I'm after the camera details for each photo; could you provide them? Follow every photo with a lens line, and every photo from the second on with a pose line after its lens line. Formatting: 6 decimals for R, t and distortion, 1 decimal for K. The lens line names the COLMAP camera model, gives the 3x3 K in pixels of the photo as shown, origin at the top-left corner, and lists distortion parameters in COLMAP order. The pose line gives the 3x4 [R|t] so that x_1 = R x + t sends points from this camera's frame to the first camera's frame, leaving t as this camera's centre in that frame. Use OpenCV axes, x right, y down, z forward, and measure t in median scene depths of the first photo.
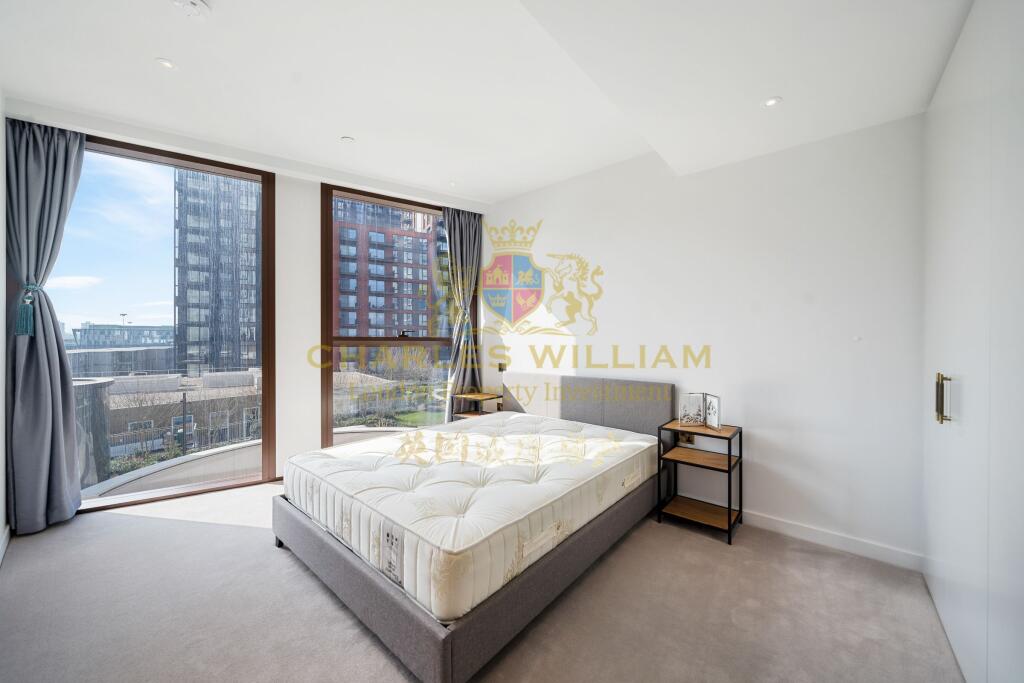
lens RADIAL K [[368.0, 0, 507.6], [0, 368.0, 339.5], [0, 0, 1]] dist [0.000038, 0.000015]
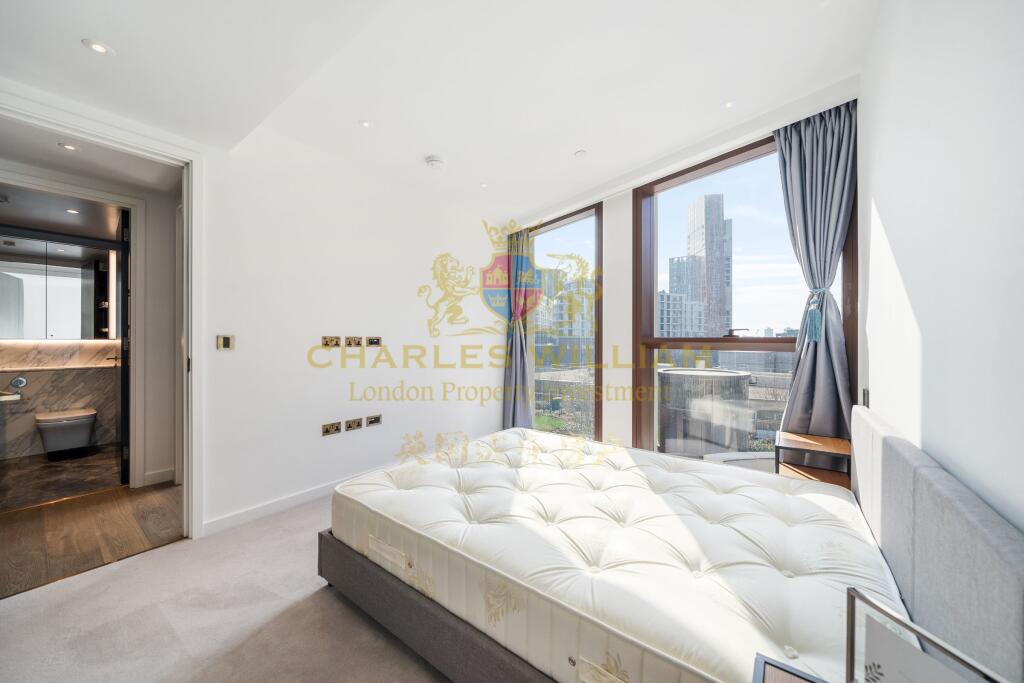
lens RADIAL K [[368.0, 0, 507.6], [0, 368.0, 339.5], [0, 0, 1]] dist [0.000038, 0.000015]
pose [[0.054182, 0.000094, -0.998531, 0.433144], [-0.006052, 0.999982, -0.000234, -0.001088], [0.998513, 0.006055, 0.054181, 0.508037]]
